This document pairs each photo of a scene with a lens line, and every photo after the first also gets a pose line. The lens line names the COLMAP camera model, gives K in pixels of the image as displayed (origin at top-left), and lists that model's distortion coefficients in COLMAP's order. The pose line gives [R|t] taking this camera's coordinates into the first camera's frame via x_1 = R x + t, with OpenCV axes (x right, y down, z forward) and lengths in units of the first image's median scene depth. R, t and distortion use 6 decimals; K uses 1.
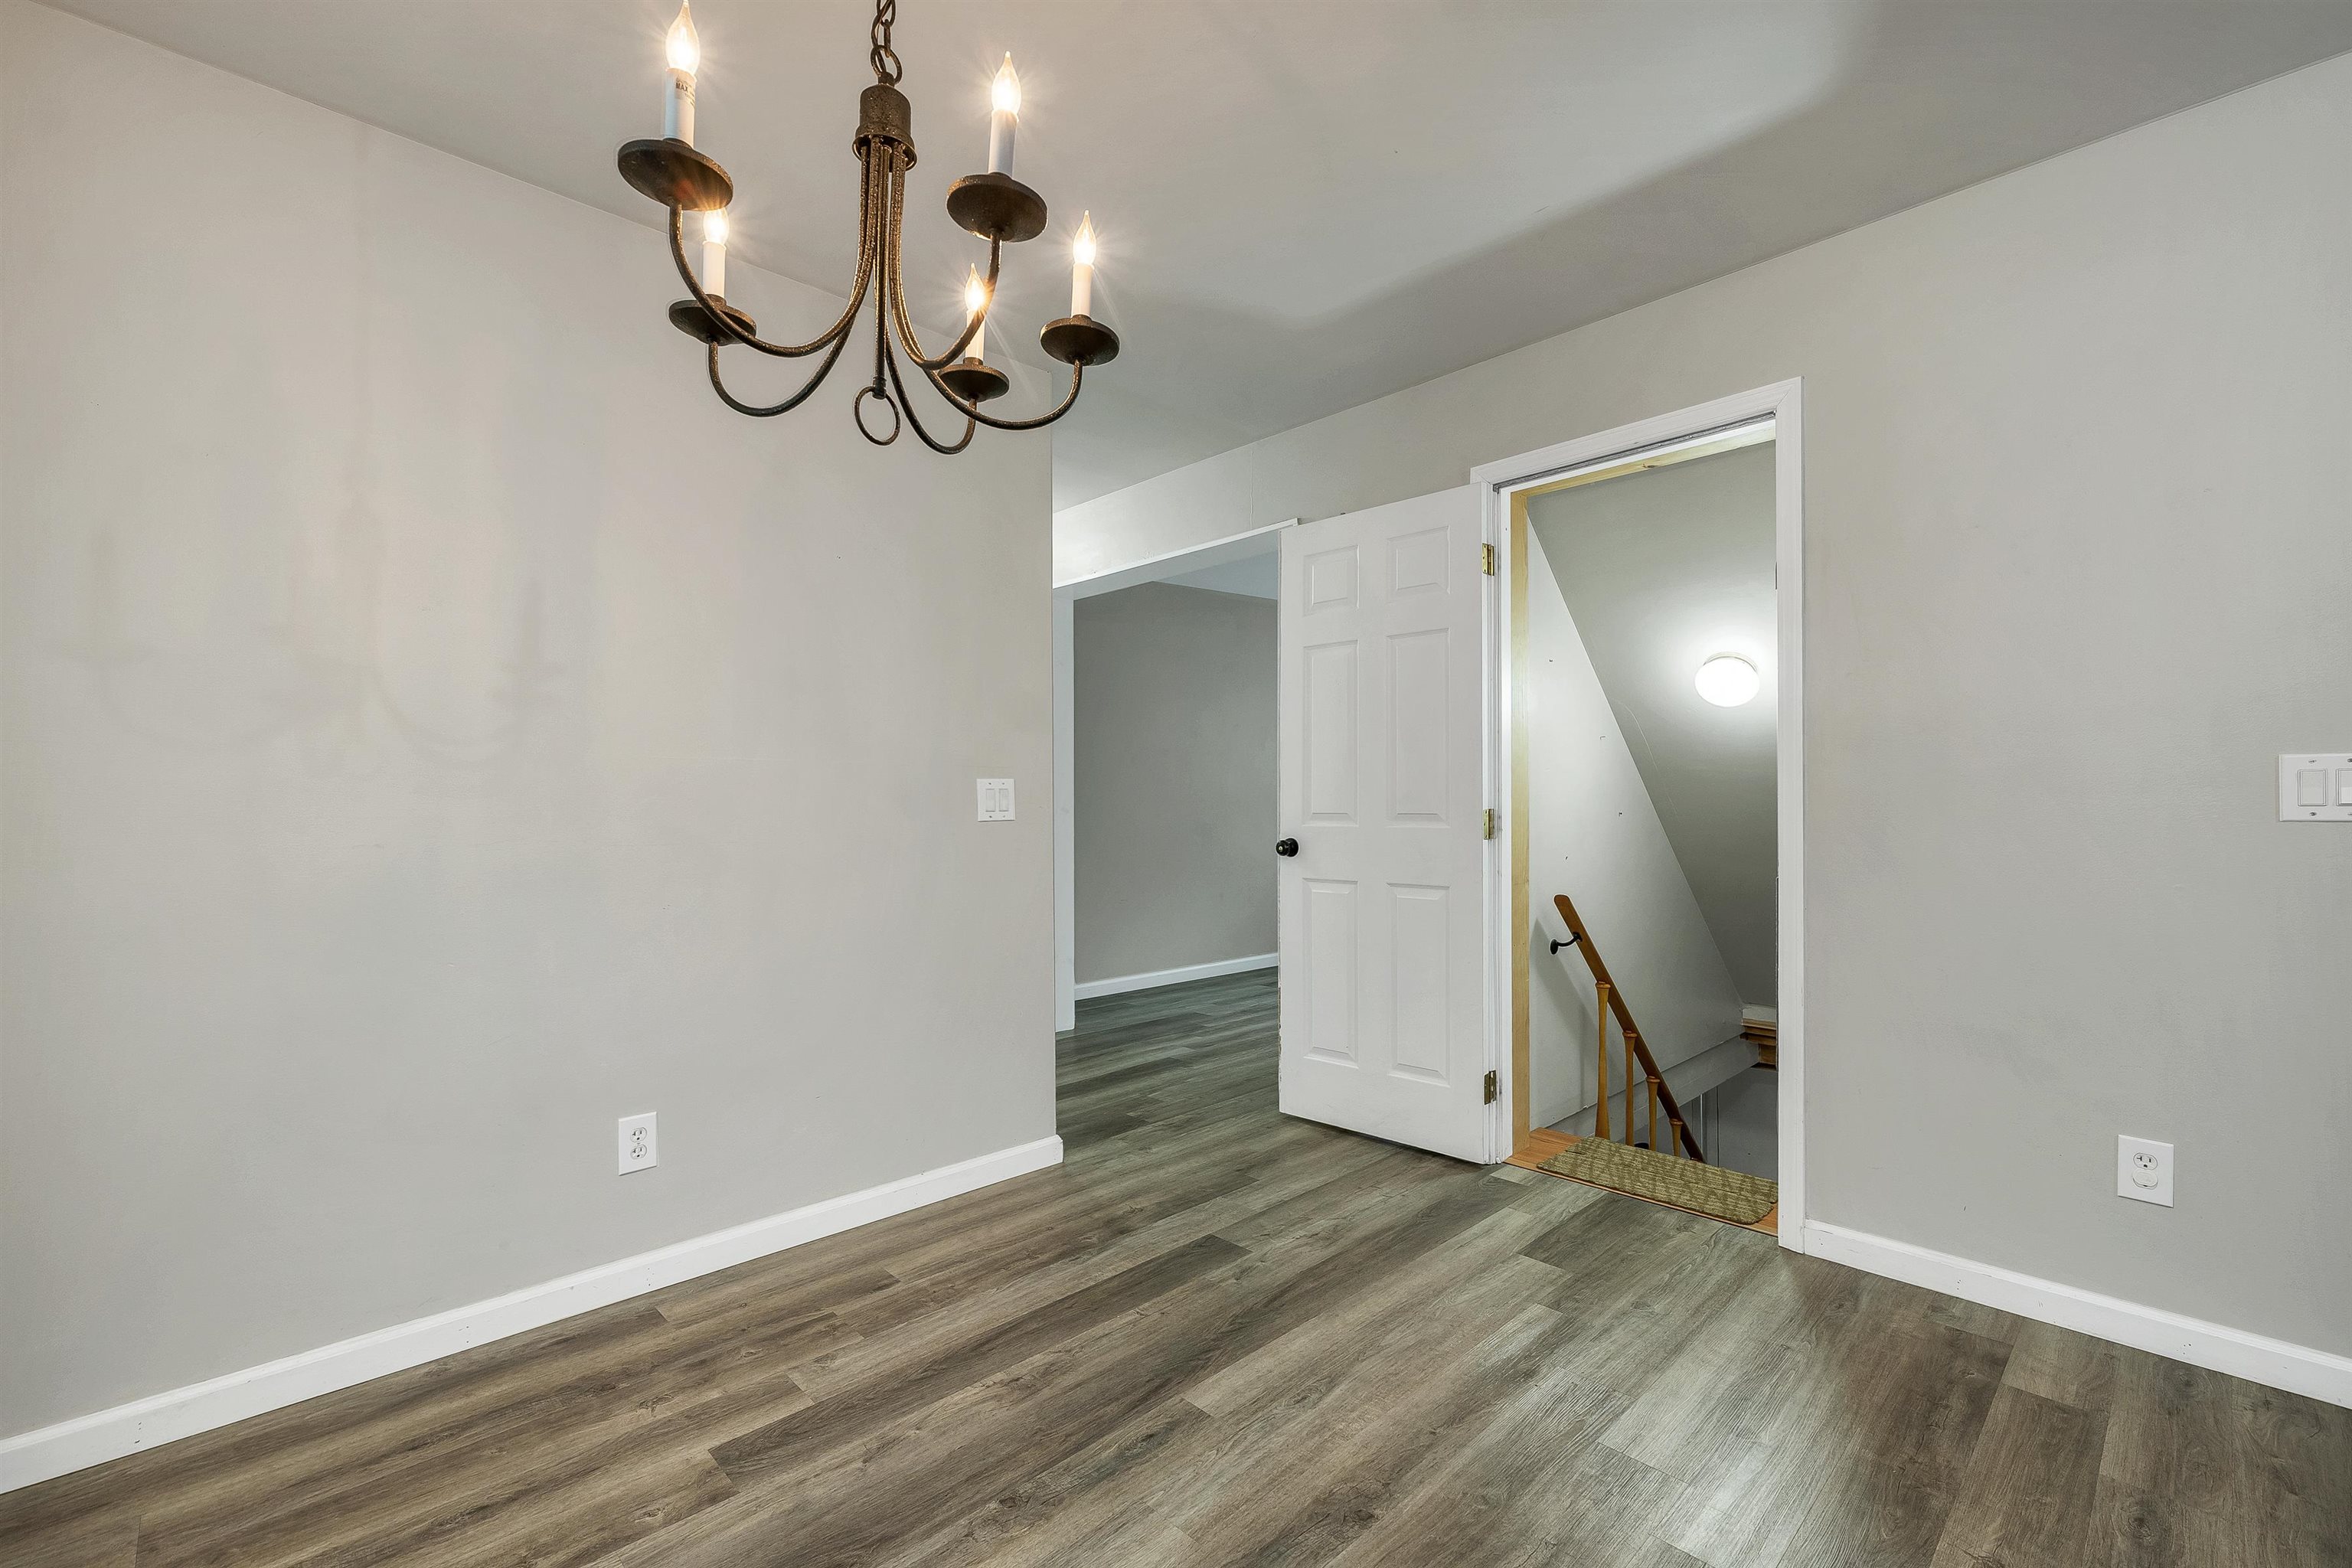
lens RADIAL K [[991.8, 0, 1187.0], [0, 991.8, 792.6], [0, 0, 1]] dist [-0.001153, 0.000052]
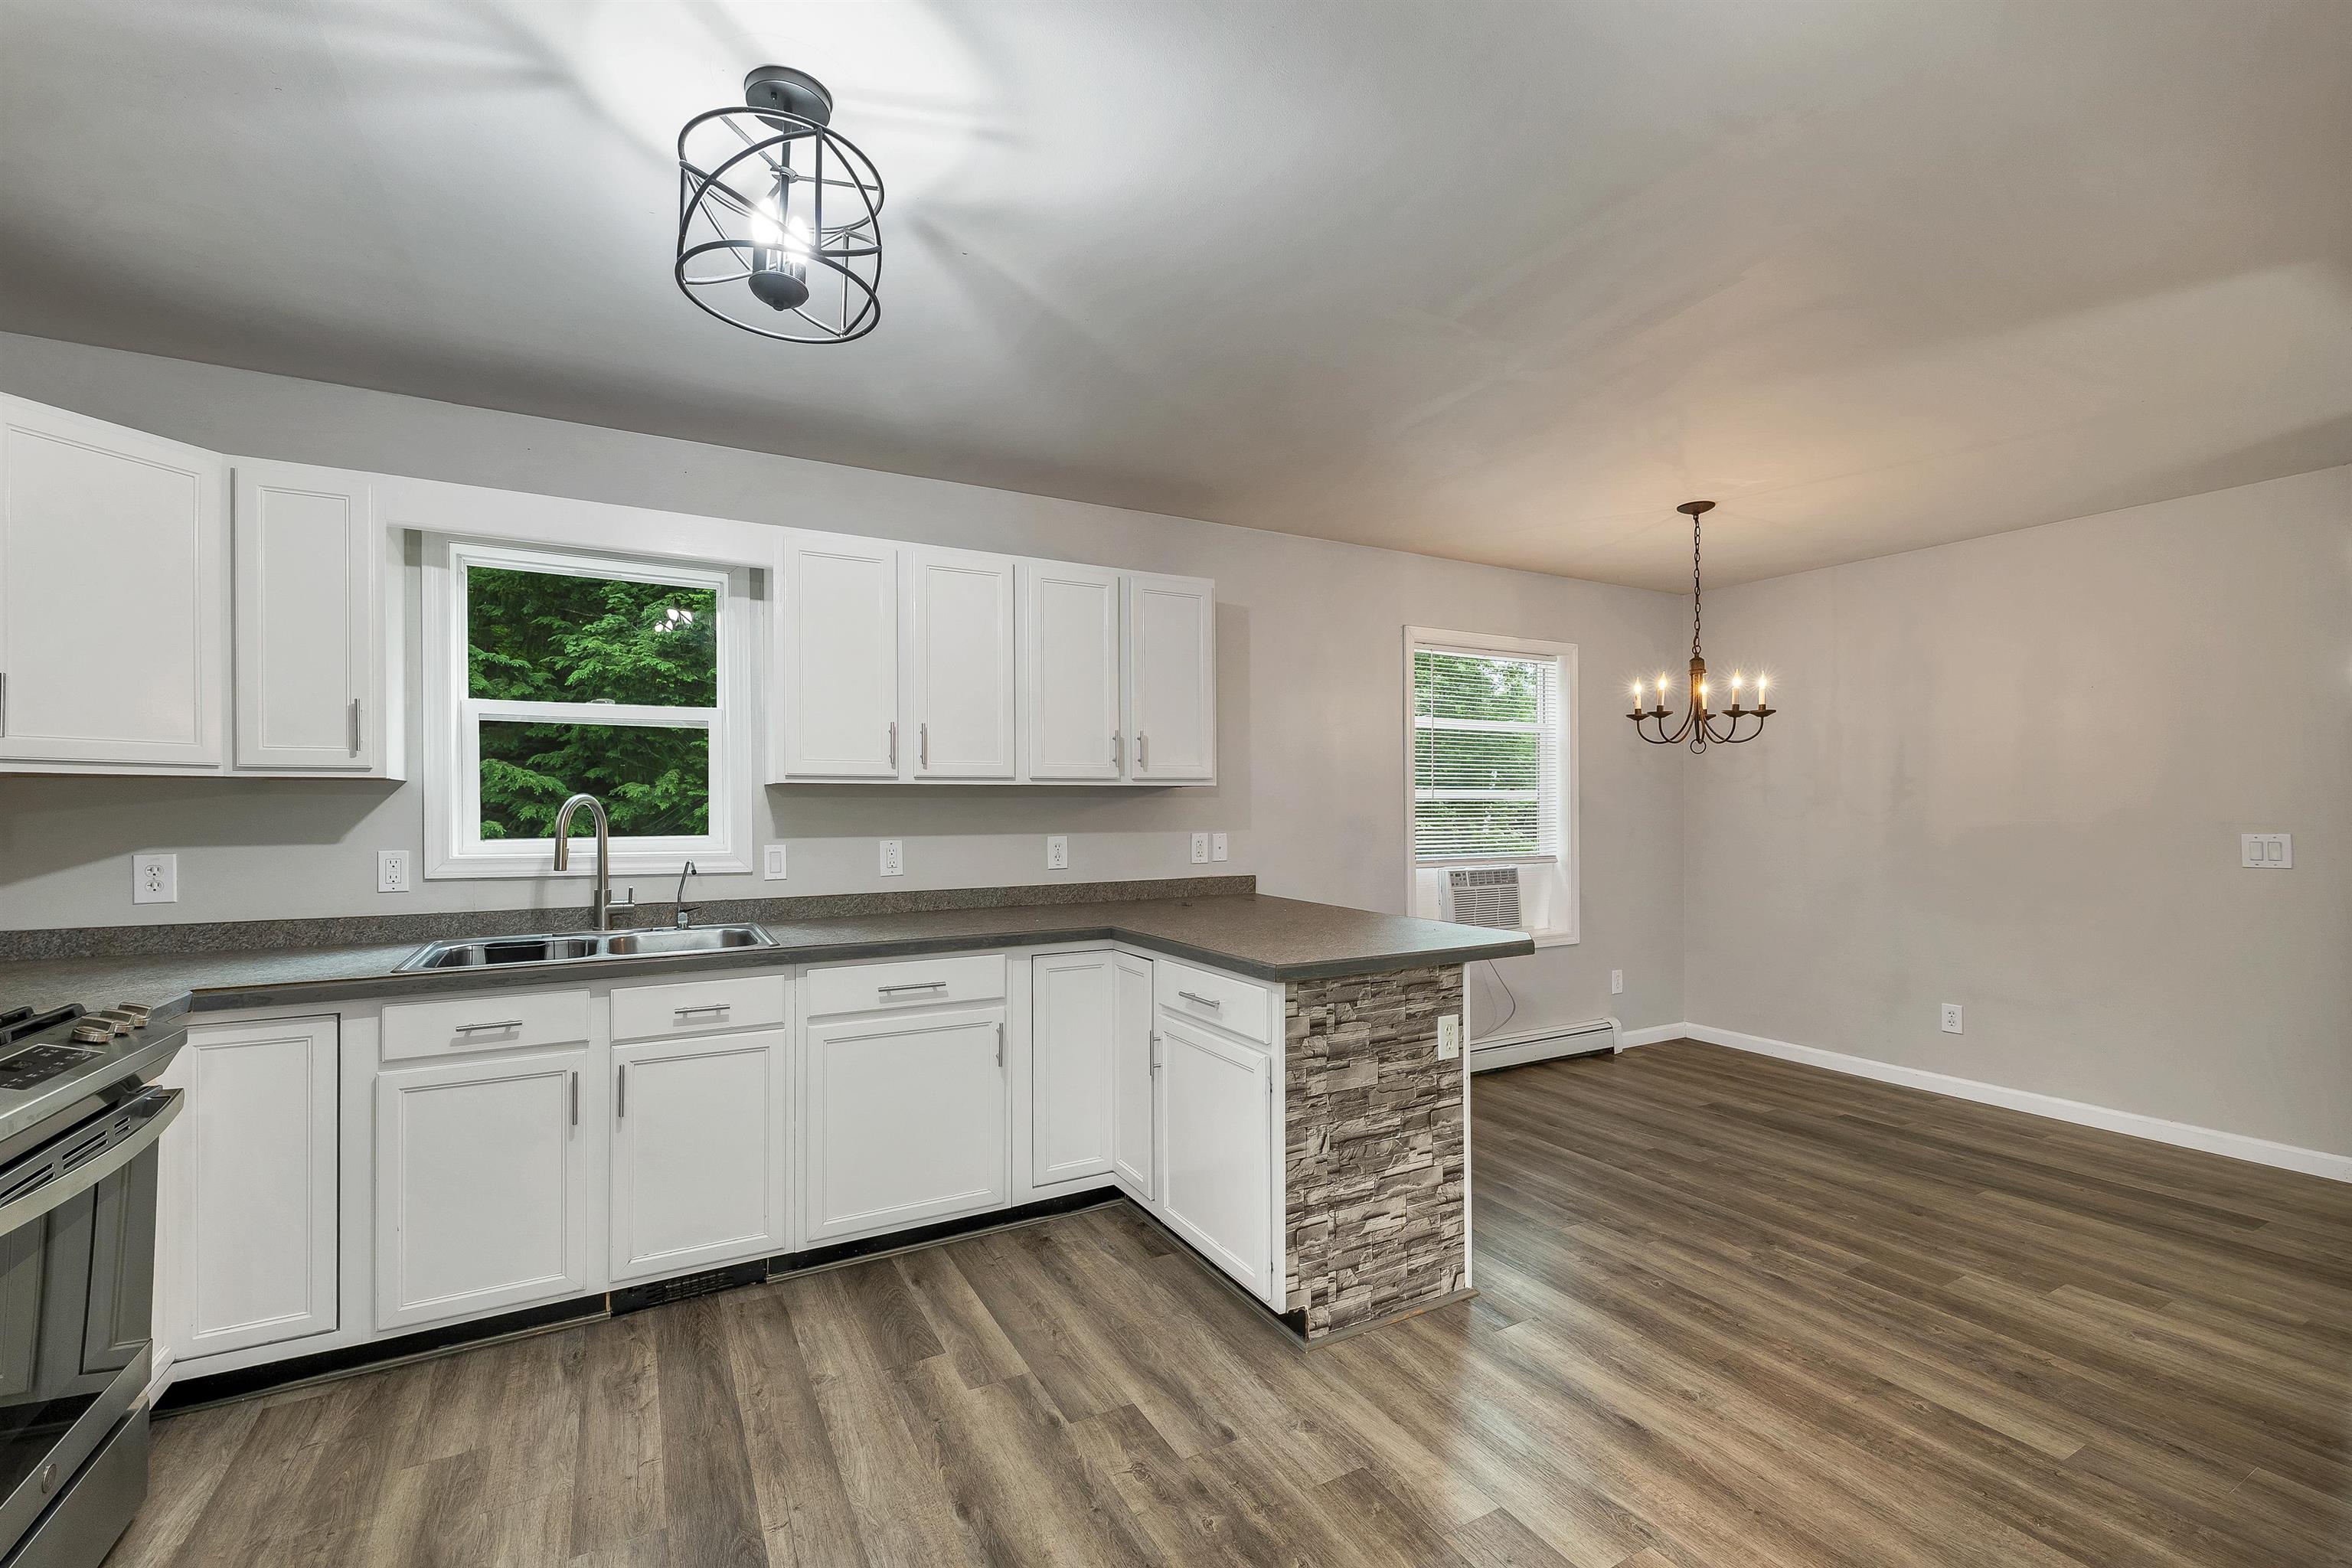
lens RADIAL K [[991.8, 0, 1183.2], [0, 991.8, 804.1], [0, 0, 1]] dist [-0.001153, 0.000052]
pose [[-0.257853, 0.006219, -0.966164, 1.725193], [0.018168, 0.999834, 0.001587, -0.098738], [0.966013, -0.017144, -0.257924, 0.052171]]
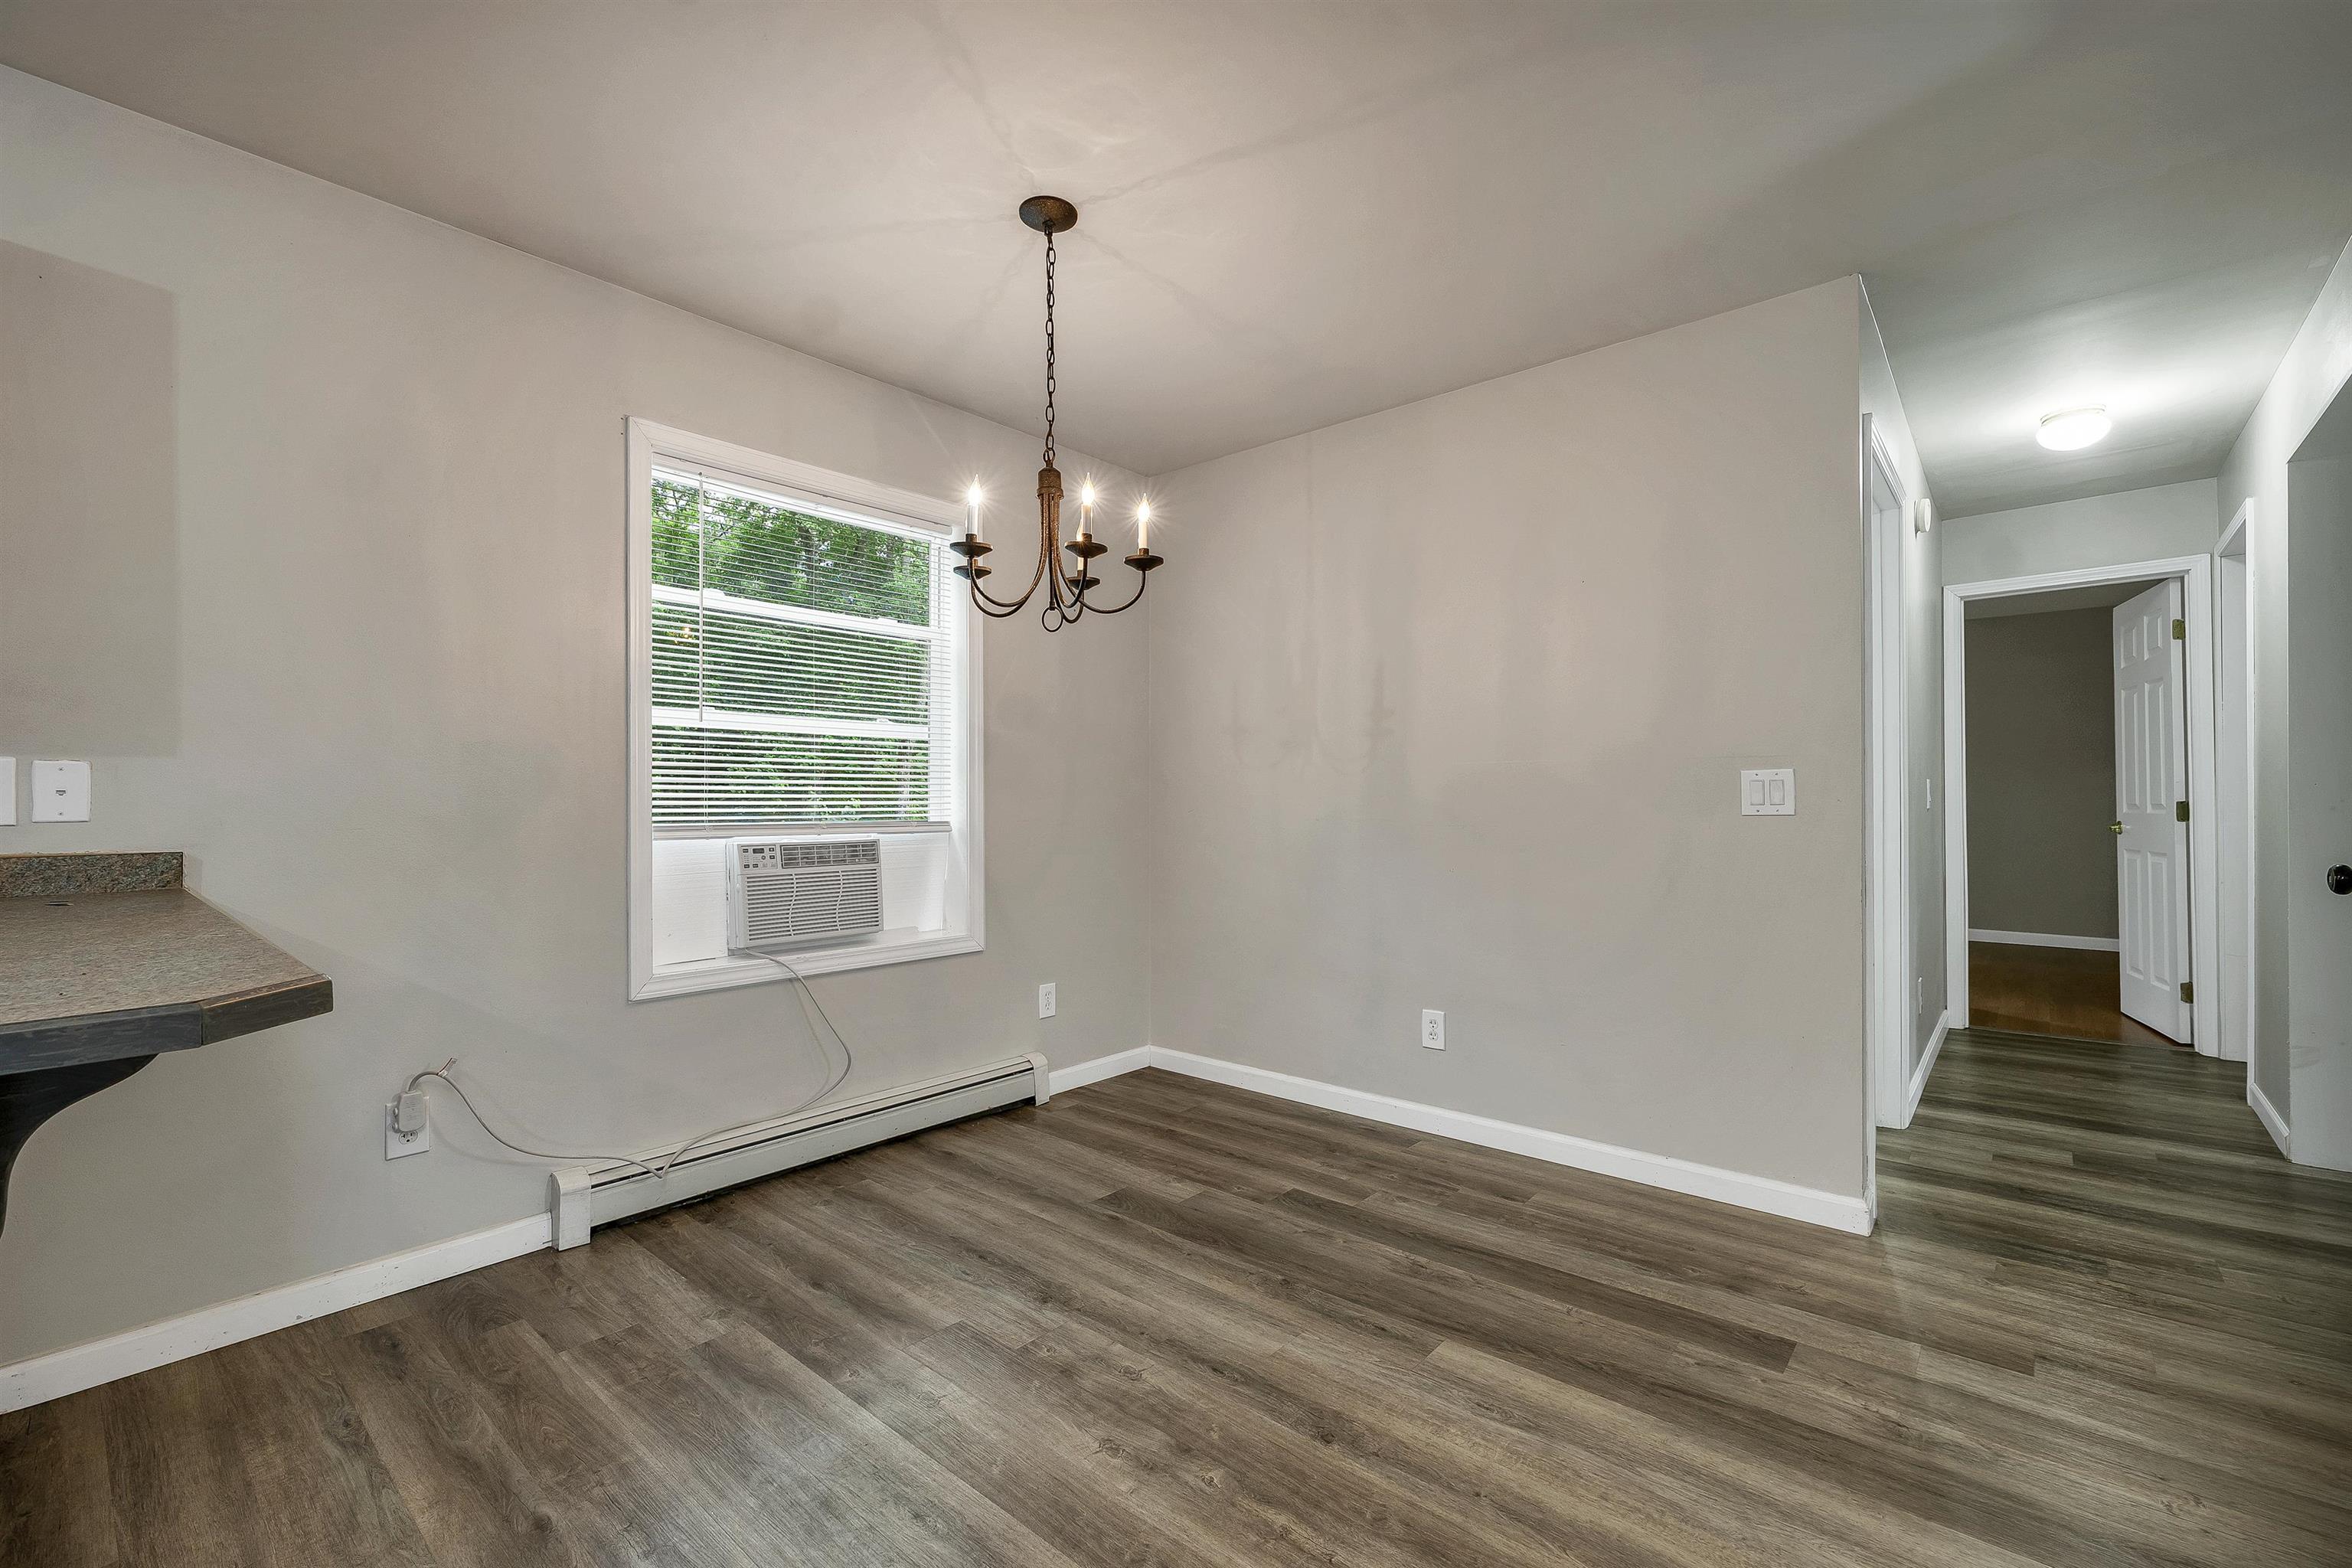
lens RADIAL K [[991.8, 0, 1179.8], [0, 991.8, 797.0], [0, 0, 1]] dist [-0.001153, 0.000052]
pose [[0.093075, 0.003580, -0.995653, 0.865846], [0.014670, 0.999880, 0.004966, -0.000786], [0.995551, -0.015069, 0.093012, 0.503449]]
